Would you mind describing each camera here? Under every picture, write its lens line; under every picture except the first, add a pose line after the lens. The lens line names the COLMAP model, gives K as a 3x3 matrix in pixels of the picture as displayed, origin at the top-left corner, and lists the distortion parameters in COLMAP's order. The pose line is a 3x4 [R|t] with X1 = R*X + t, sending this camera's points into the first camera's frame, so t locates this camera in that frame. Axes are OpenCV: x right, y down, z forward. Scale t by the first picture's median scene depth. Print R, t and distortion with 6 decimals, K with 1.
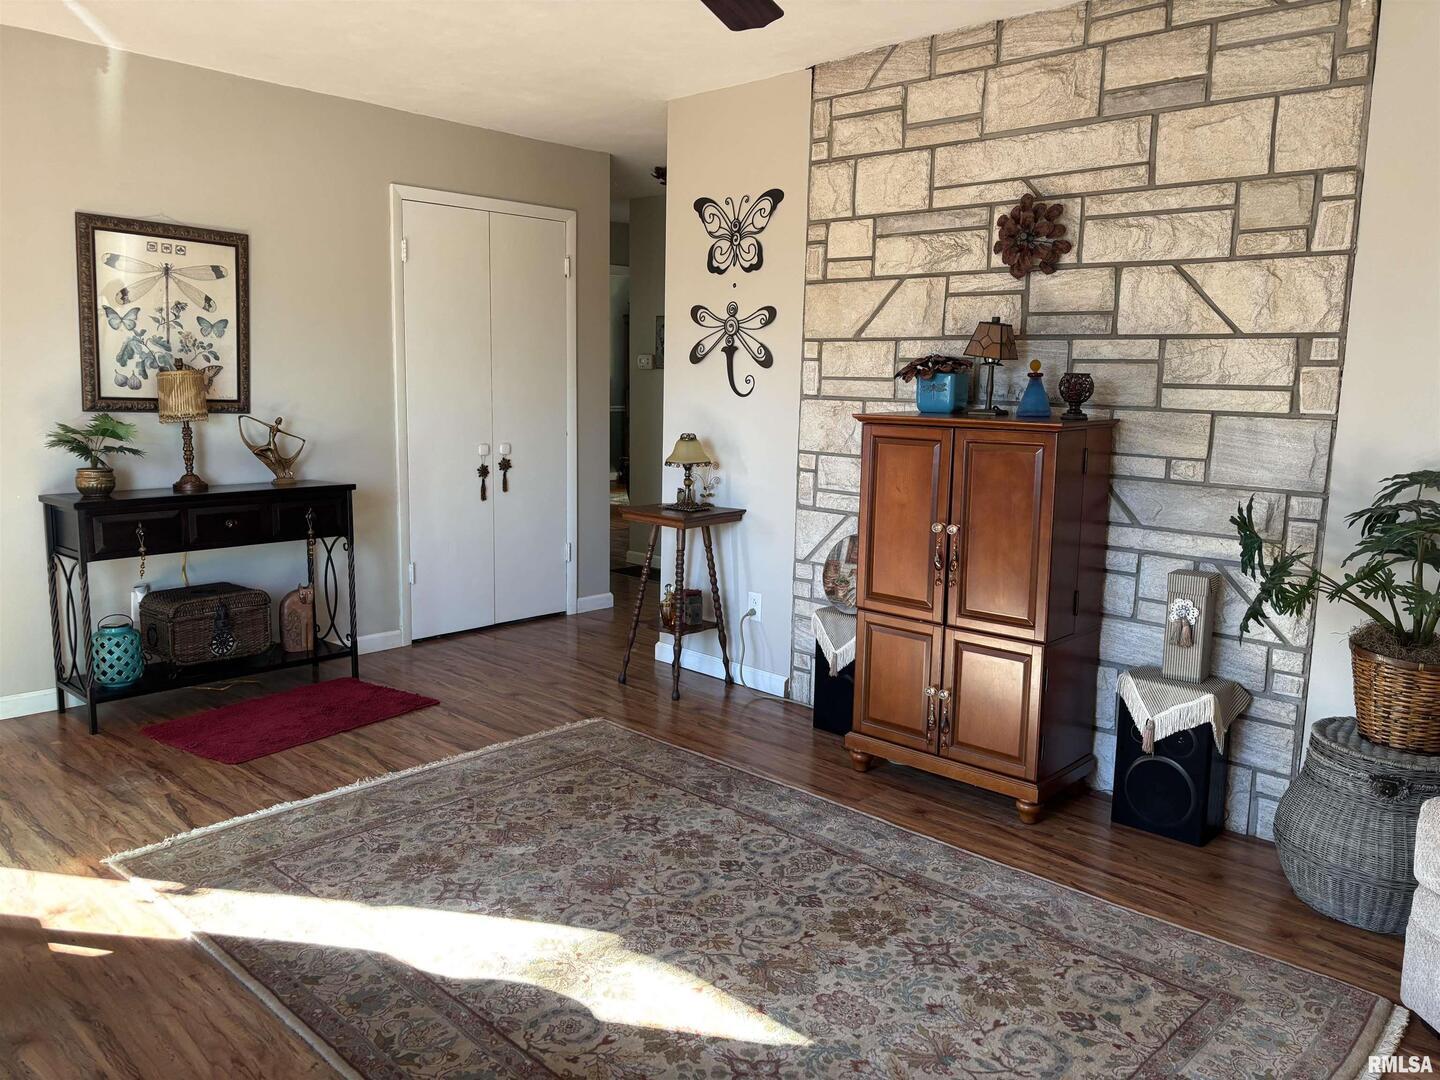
lens RADIAL K [[1082.4, 0, 711.2], [0, 1082.4, 530.0], [0, 0, 1]] dist [0.049853, -0.053484]
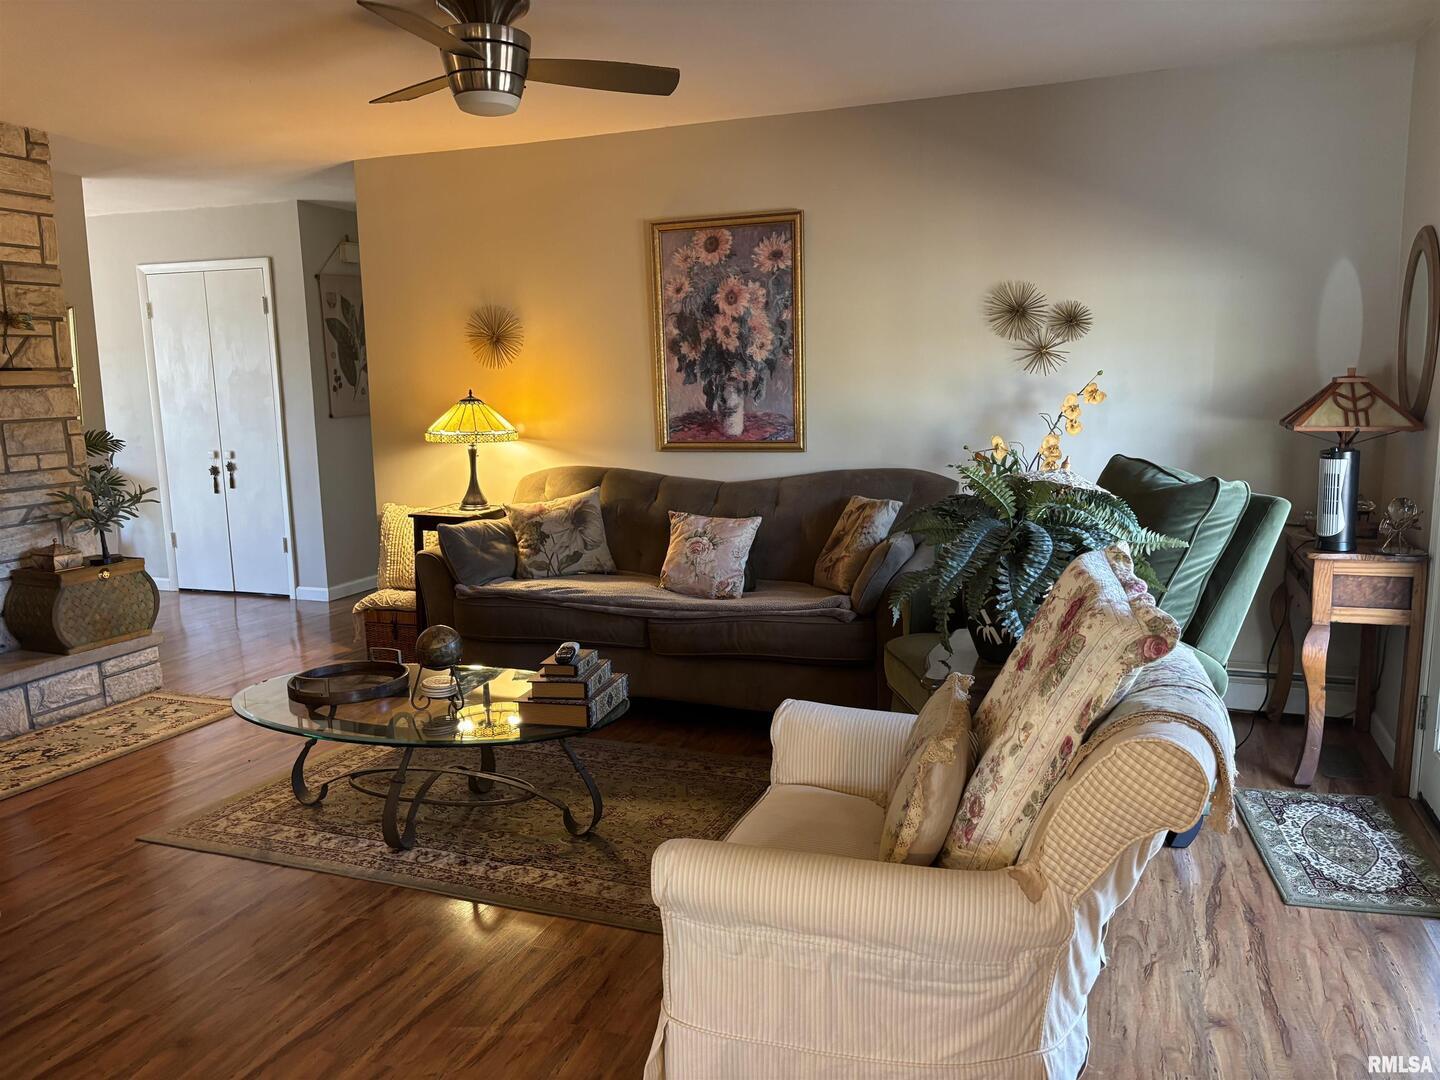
lens RADIAL K [[1082.4, 0, 720.5], [0, 1082.4, 535.6], [0, 0, 1]] dist [0.049853, -0.053484]
pose [[0.384868, 0.120735, -0.915041, 1.219508], [-0.099949, 0.991029, 0.088722, -0.152355], [0.917544, 0.057311, 0.393482, 1.038920]]
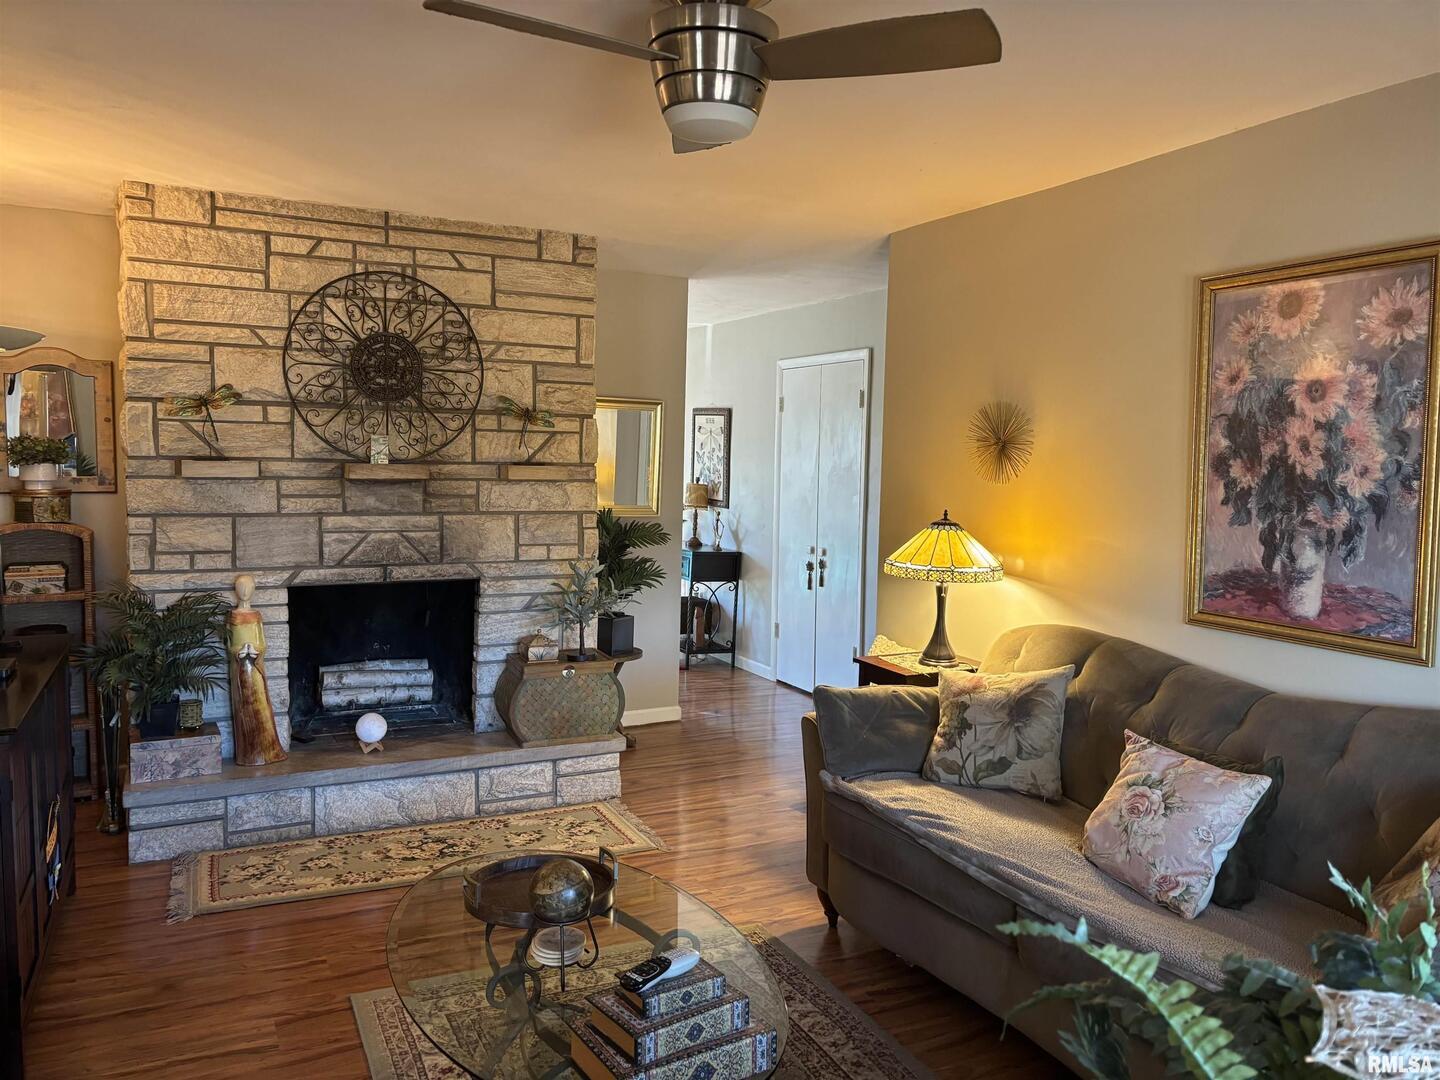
lens RADIAL K [[1082.4, 0, 727.3], [0, 1082.4, 532.5], [0, 0, 1]] dist [0.049853, -0.053484]
pose [[-0.340687, 0.052008, -0.938737, 0.991367], [-0.150191, 0.982636, 0.108947, -0.214100], [0.928103, 0.178107, -0.326960, 1.304881]]
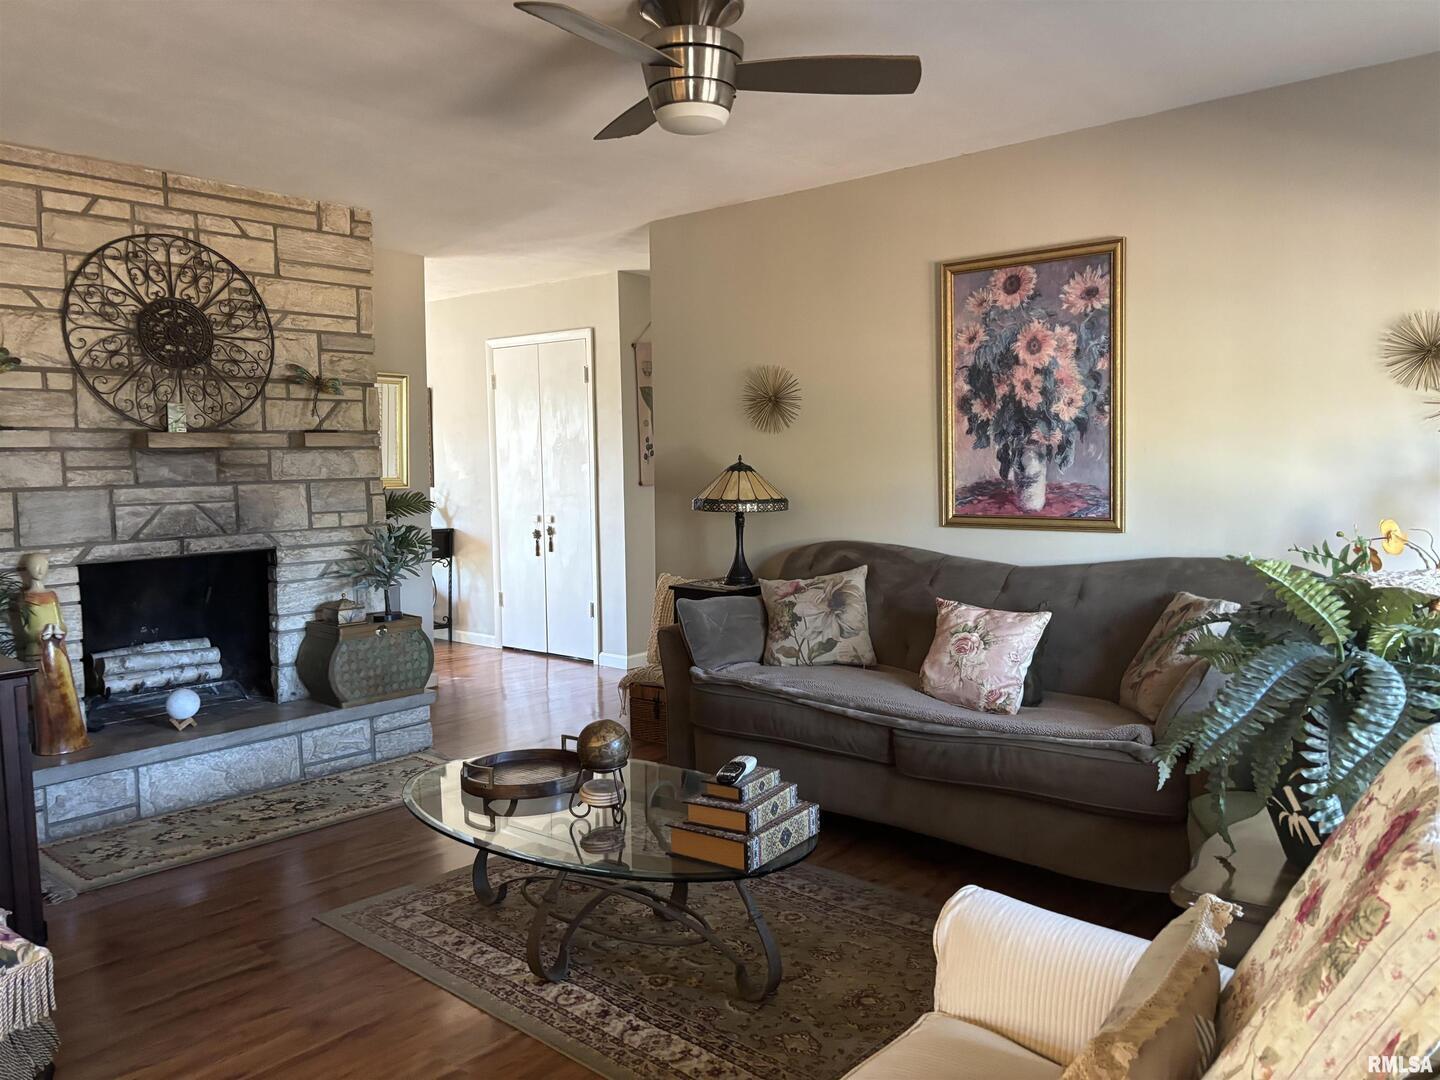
lens RADIAL K [[1082.4, 0, 721.0], [0, 1082.4, 531.9], [0, 0, 1]] dist [0.049853, -0.053484]
pose [[0.040925, 0.060692, -0.997317, 1.125629], [-0.120439, 0.991175, 0.055376, -0.157235], [0.991877, 0.117850, 0.047874, 1.152912]]
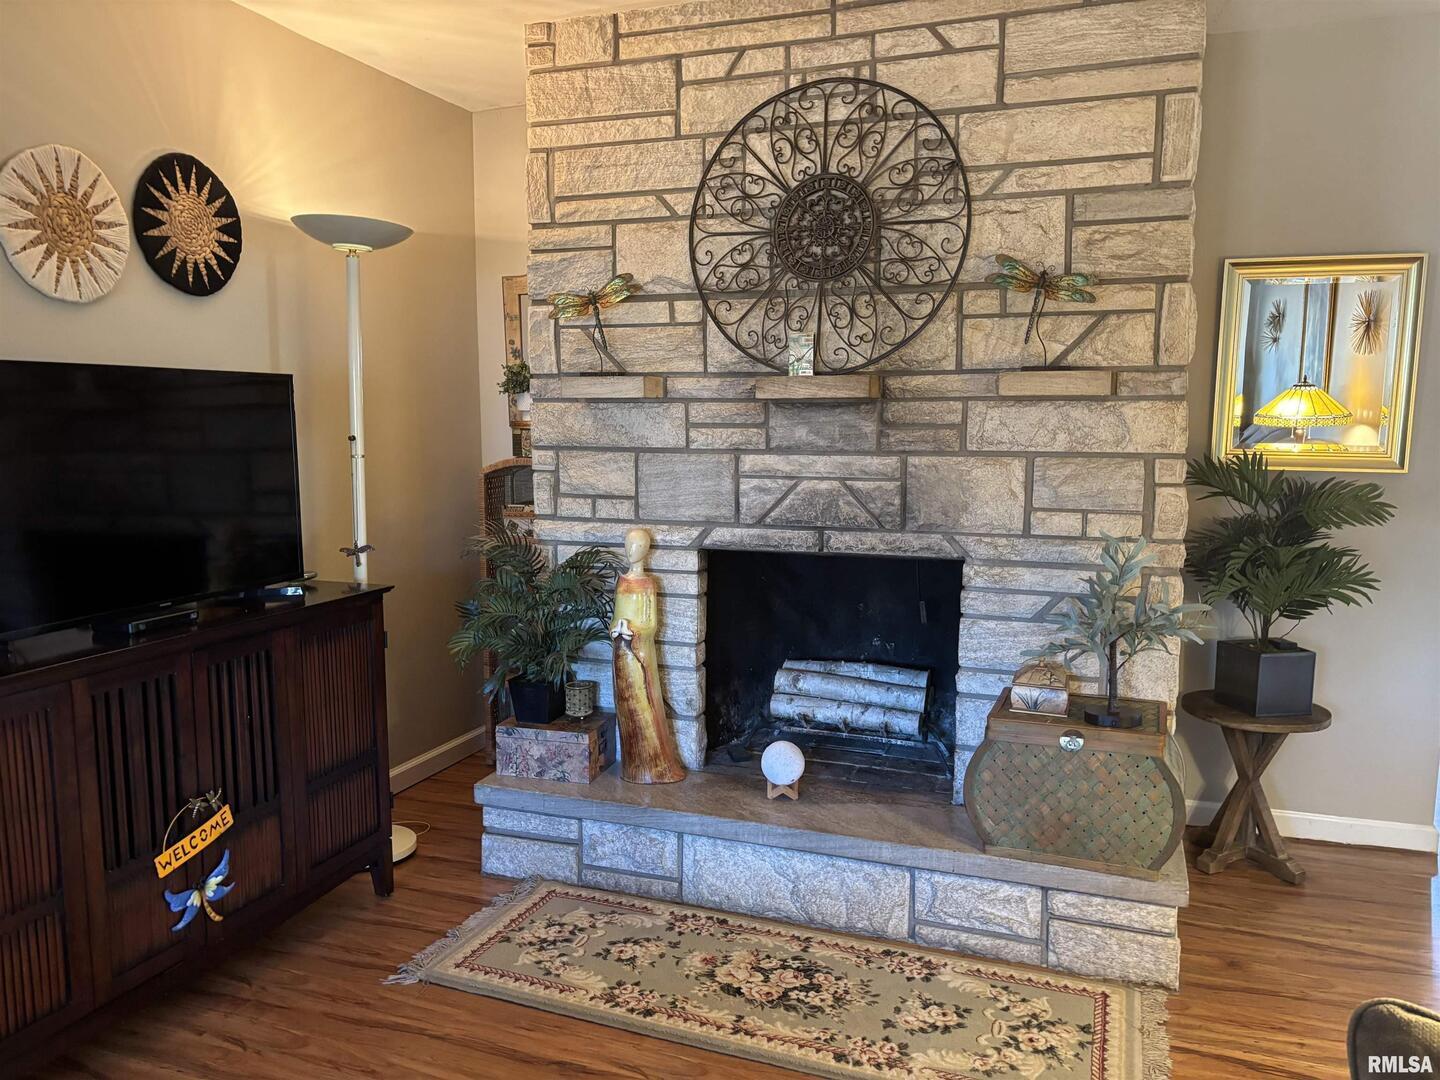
lens RADIAL K [[1082.4, 0, 723.4], [0, 1082.4, 531.0], [0, 0, 1]] dist [0.049853, -0.053484]
pose [[-0.917075, 0.035273, -0.397152, 0.569768], [-0.063334, 0.970545, 0.232446, -0.184989], [0.393653, 0.238323, -0.887828, 1.271531]]
